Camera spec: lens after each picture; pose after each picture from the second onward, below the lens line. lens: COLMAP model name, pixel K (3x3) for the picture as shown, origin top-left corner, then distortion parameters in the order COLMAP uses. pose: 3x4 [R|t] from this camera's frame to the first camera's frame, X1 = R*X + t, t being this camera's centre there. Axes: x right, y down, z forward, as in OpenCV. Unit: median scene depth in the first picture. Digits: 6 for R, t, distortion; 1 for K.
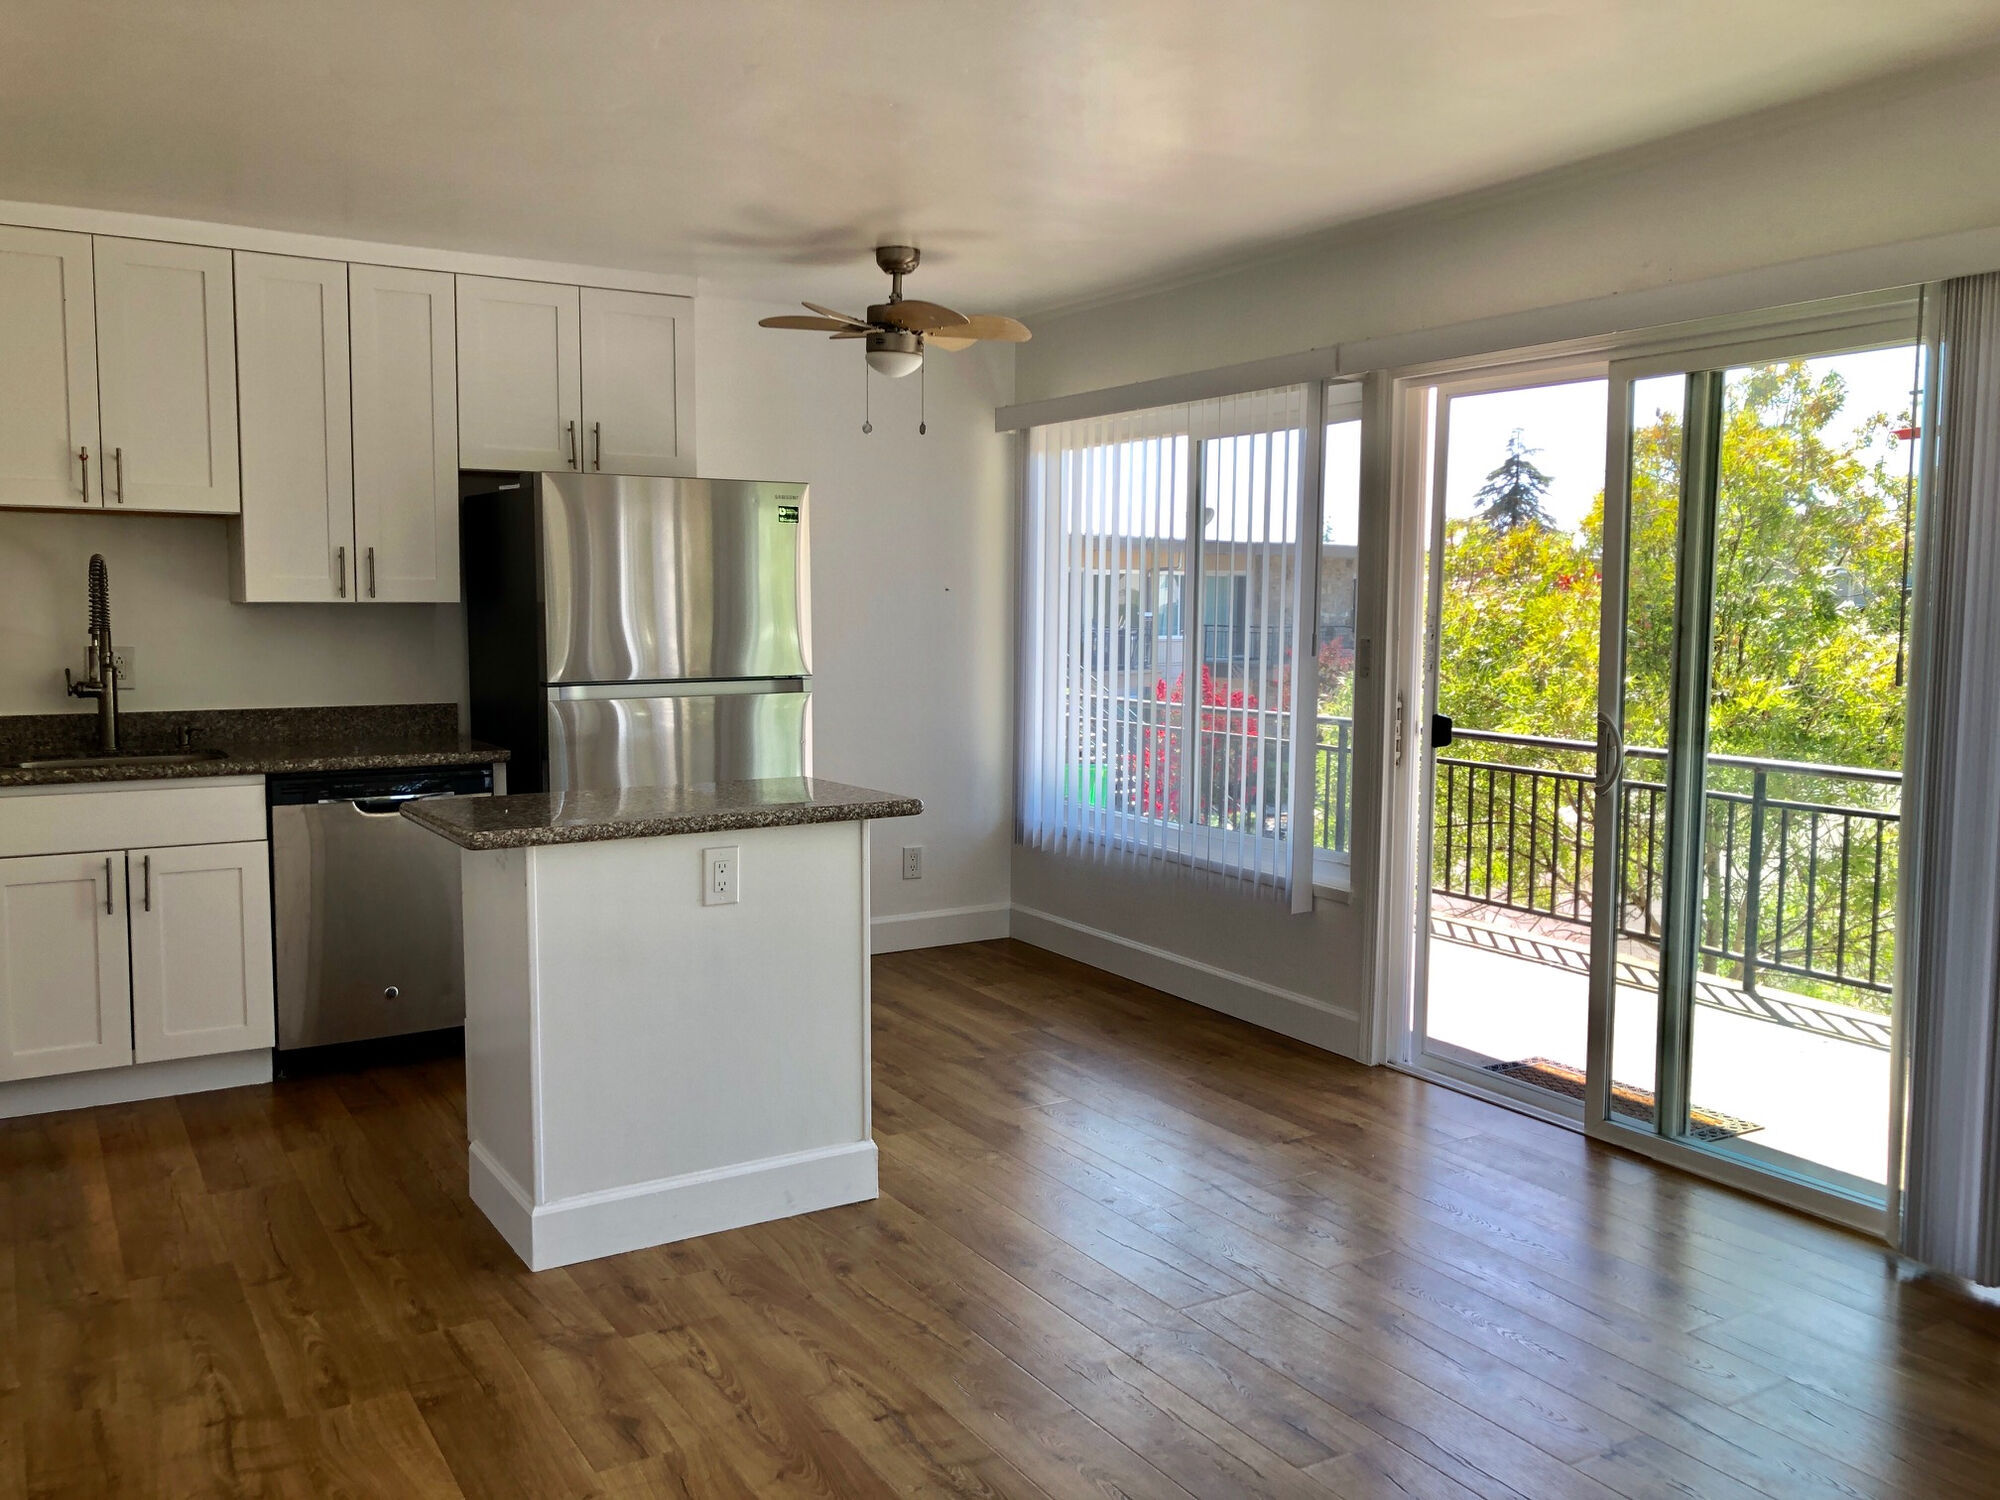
lens RADIAL K [[1646.7, 0, 1000.5], [0, 1646.7, 755.3], [0, 0, 1]] dist [0.015192, 0.005187]
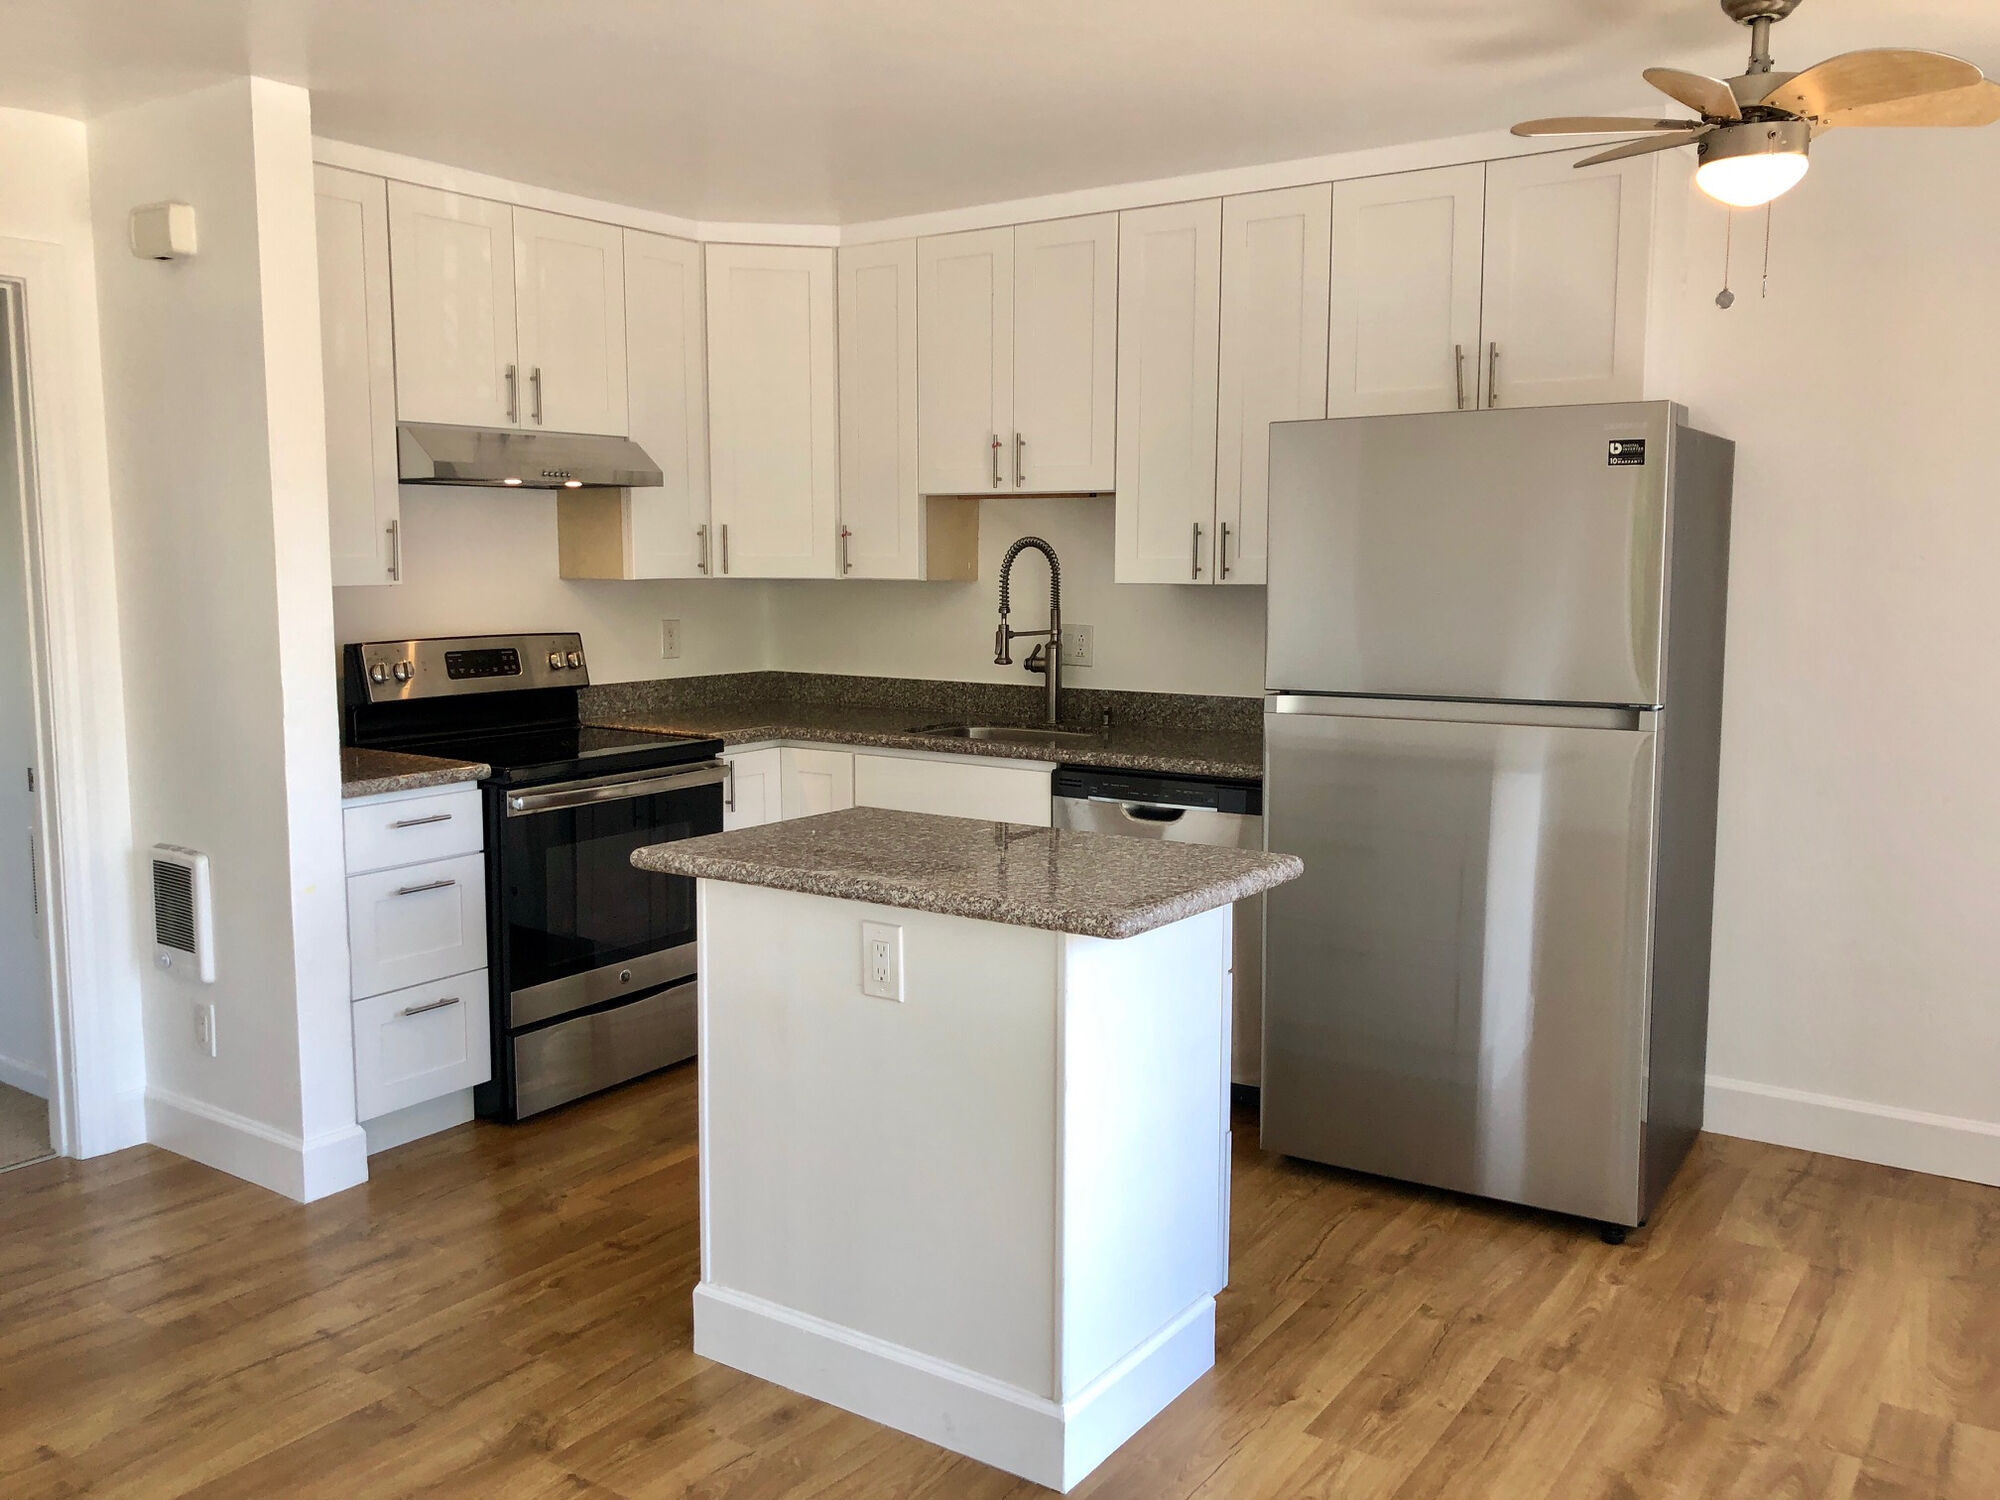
lens RADIAL K [[1646.7, 0, 1001.6], [0, 1646.7, 740.1], [0, 0, 1]] dist [0.015192, 0.005187]
pose [[0.413424, 0.096390, -0.905422, 0.400595], [-0.096539, 0.993416, 0.061677, -0.056302], [0.905406, 0.061910, 0.420008, 0.567564]]
